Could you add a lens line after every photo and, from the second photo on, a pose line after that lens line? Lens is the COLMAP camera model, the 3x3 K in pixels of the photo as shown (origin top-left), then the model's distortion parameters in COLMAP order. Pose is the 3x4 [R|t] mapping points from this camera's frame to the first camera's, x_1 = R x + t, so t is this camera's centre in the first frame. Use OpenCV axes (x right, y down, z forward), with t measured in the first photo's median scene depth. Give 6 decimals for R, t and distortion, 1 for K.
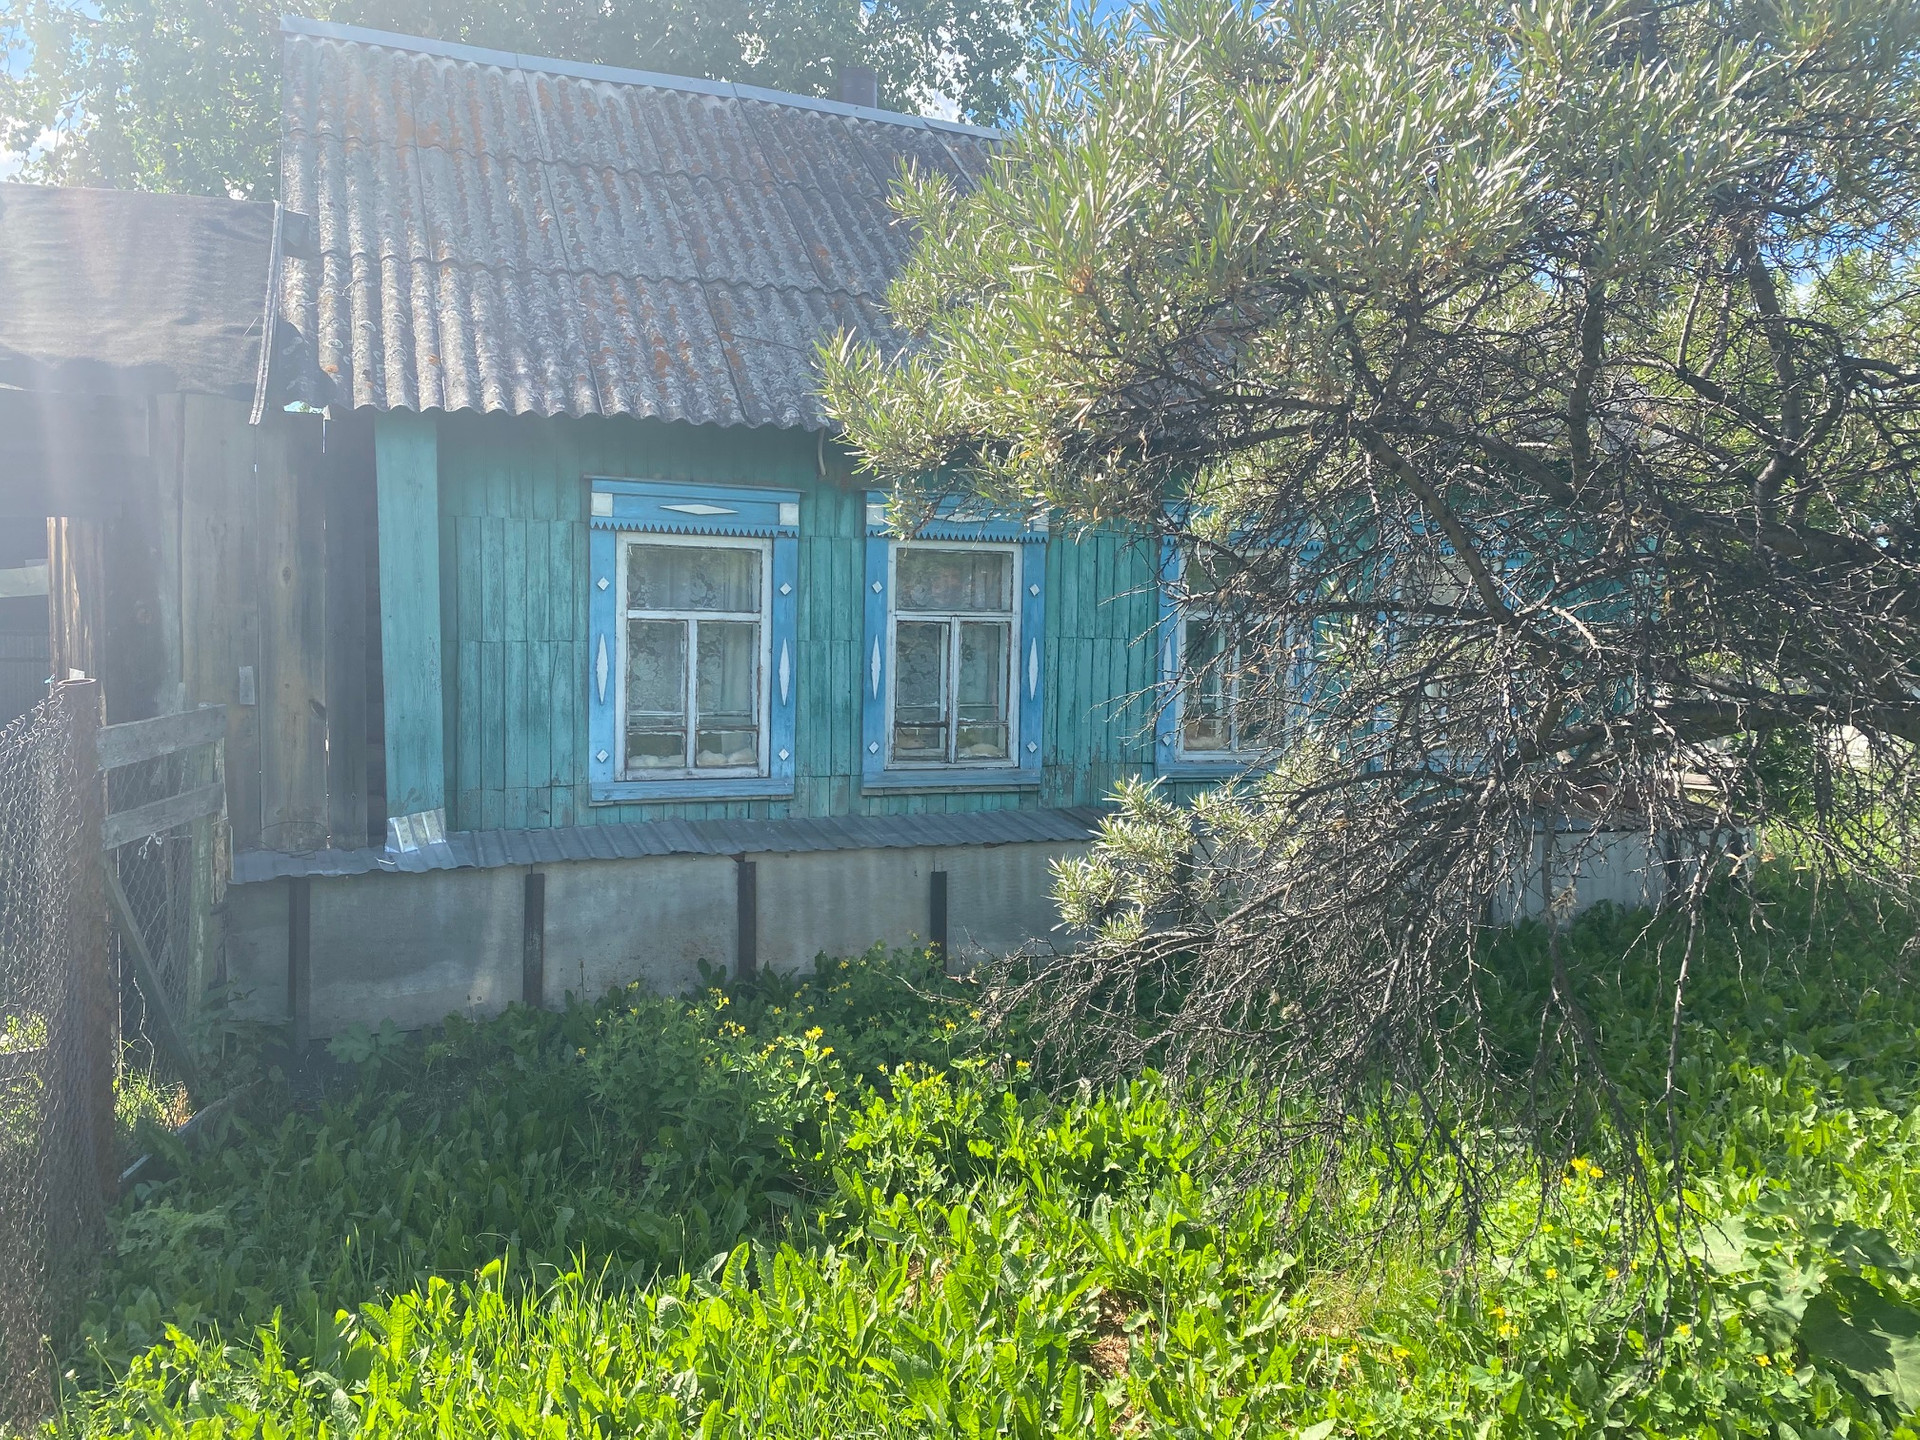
lens RADIAL K [[1453.9, 0, 954.3], [0, 1453.9, 708.3], [0, 0, 1]] dist [0.141419, -0.434569]
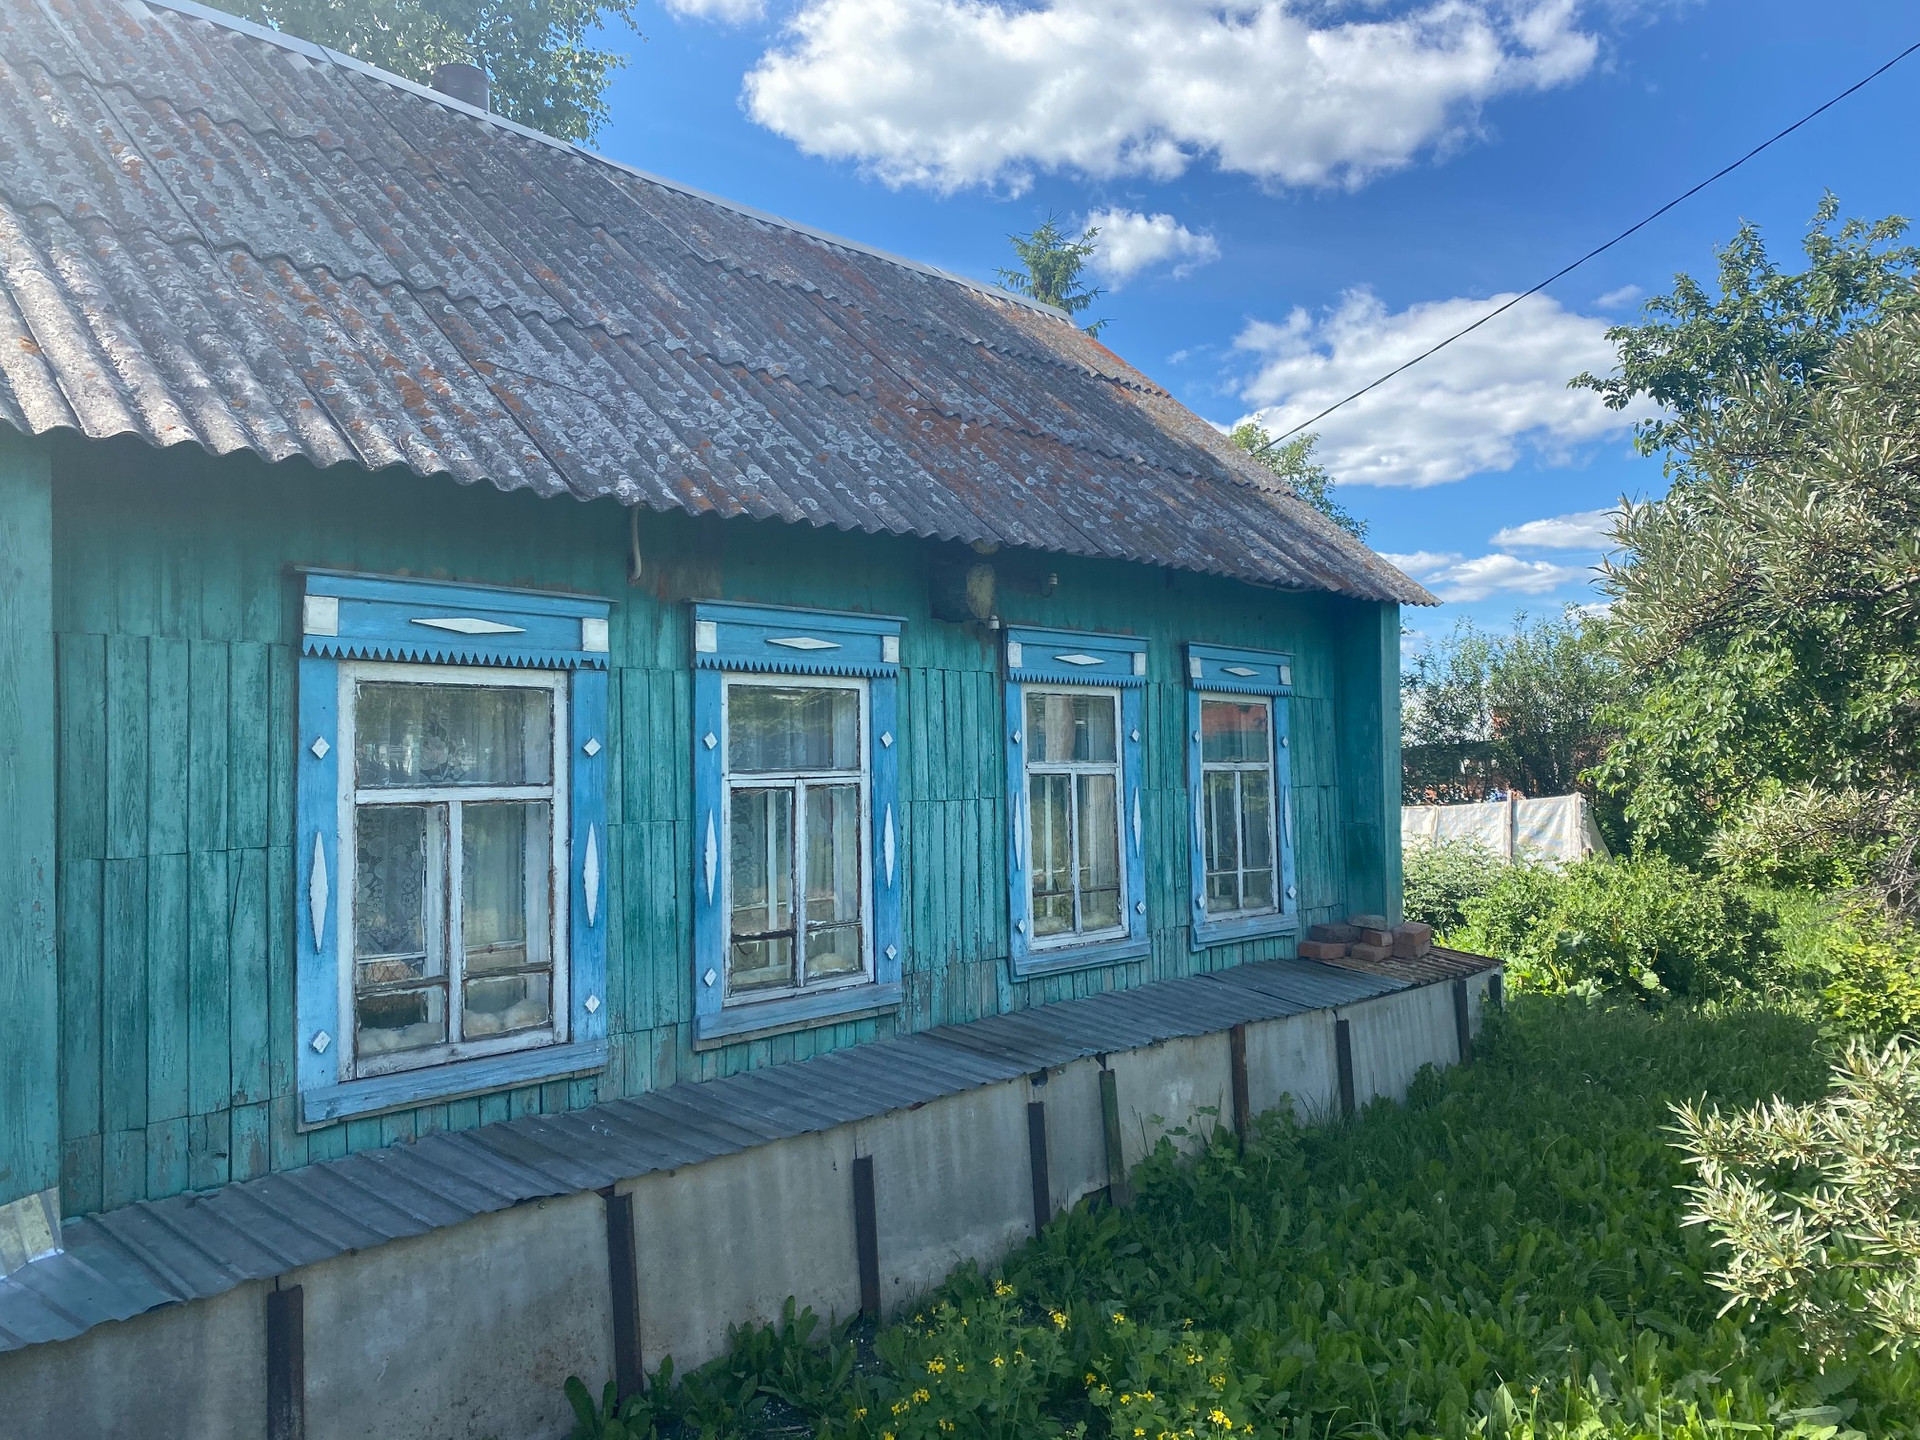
lens RADIAL K [[1466.1, 0, 946.8], [0, 1466.1, 704.7], [0, 0, 1]] dist [0.007851, -0.009159]
pose [[0.887083, -0.012998, 0.461427, -0.284929], [0.059420, 0.994503, -0.086219, -0.035611], [-0.457770, 0.103901, 0.882979, 0.352466]]
